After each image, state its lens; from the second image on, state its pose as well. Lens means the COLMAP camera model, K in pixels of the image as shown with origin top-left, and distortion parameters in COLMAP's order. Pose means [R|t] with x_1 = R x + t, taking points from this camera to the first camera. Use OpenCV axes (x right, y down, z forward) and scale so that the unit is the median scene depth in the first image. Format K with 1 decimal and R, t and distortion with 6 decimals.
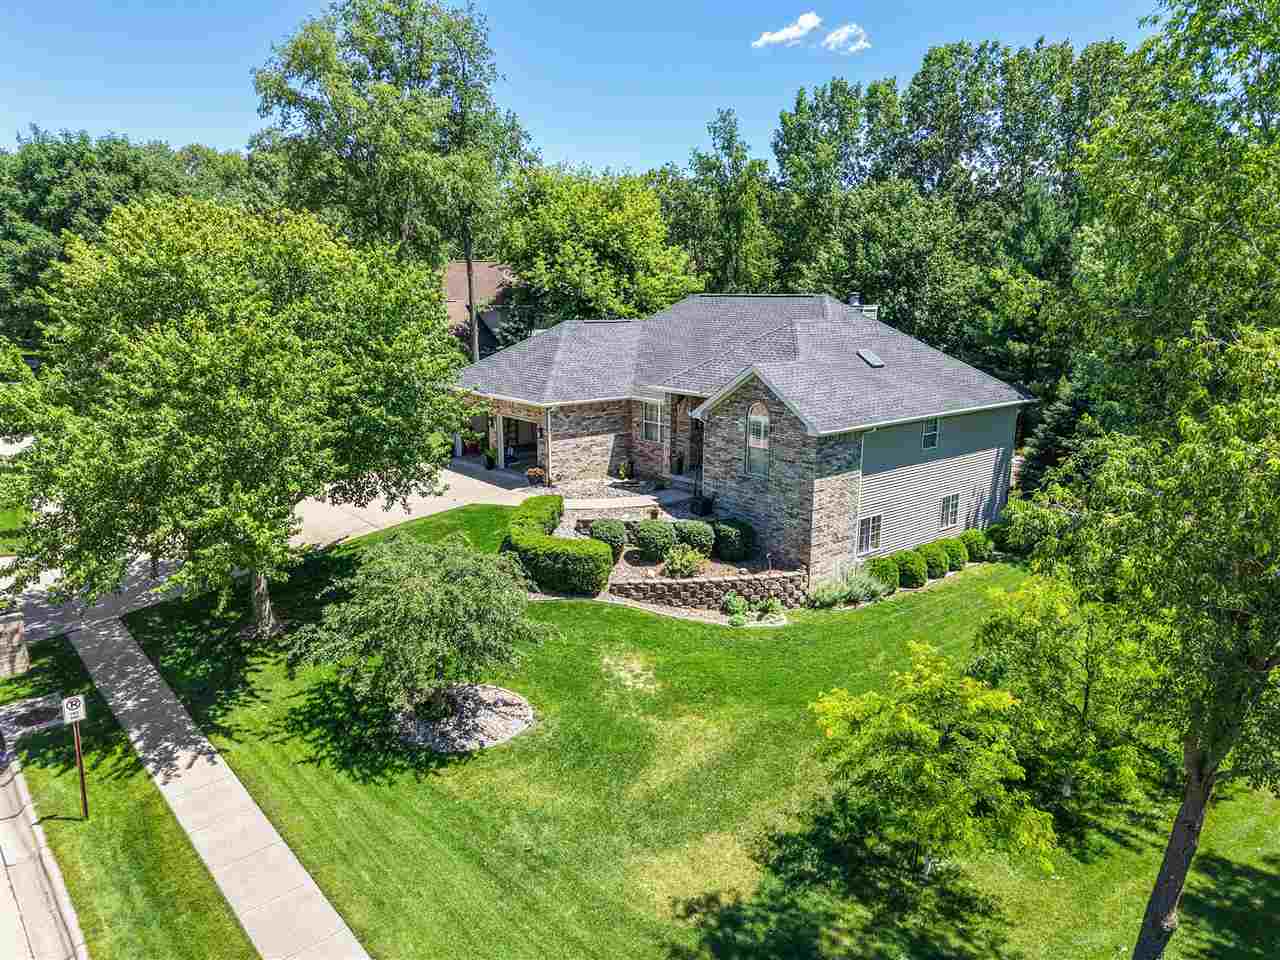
lens RADIAL K [[902.5, 0, 639.2], [0, 902.5, 397.5], [0, 0, 1]] dist [0.088728, -0.203697]
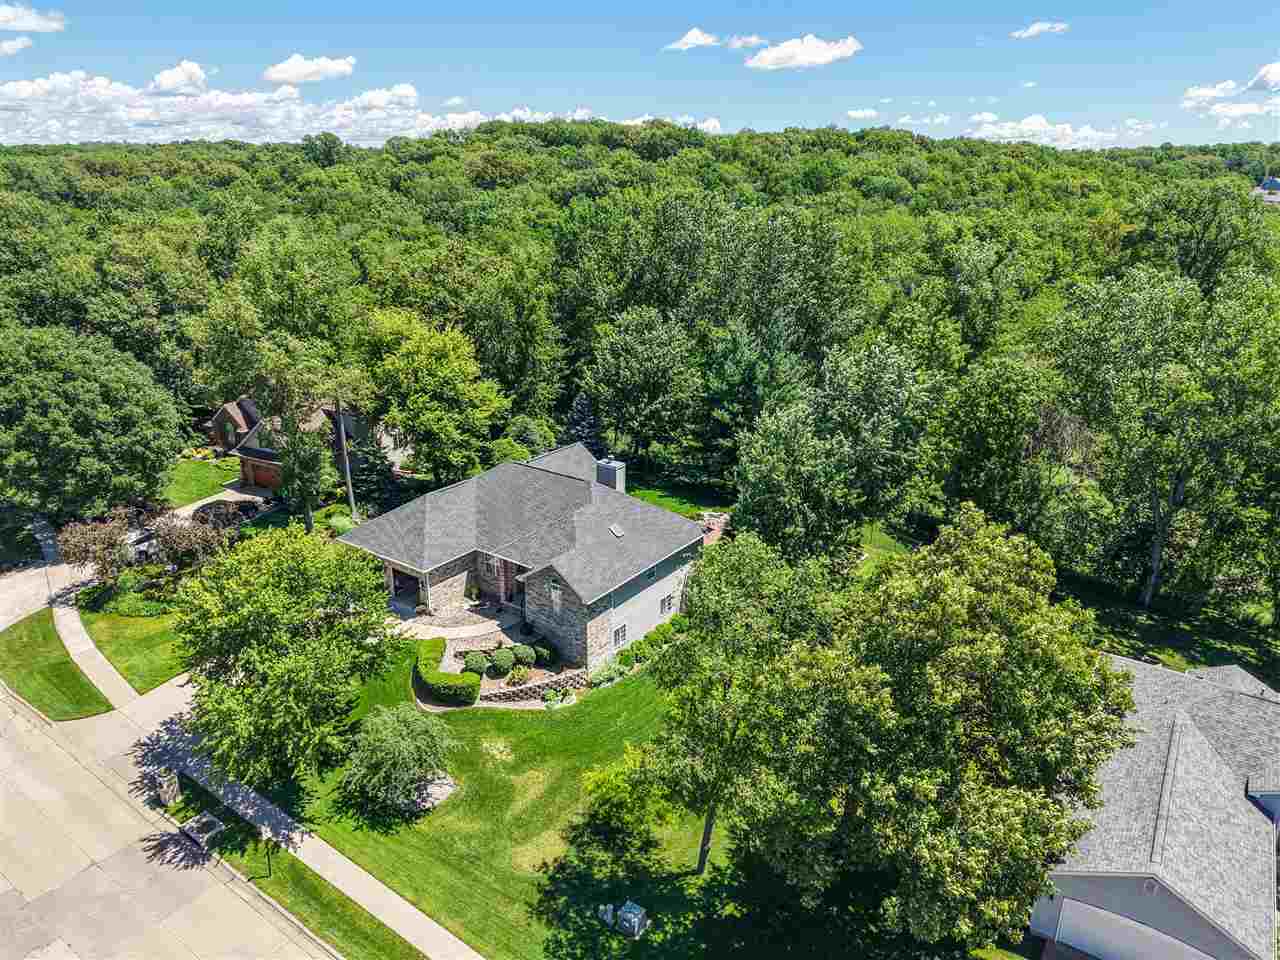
lens RADIAL K [[902.5, 0, 639.2], [0, 902.5, 397.5], [0, 0, 1]] dist [0.088728, -0.203697]
pose [[0.974584, -0.070106, 0.212770, -0.068576], [0.047816, 0.992983, 0.108159, -0.577714], [-0.218859, -0.095236, 0.971098, -0.809360]]
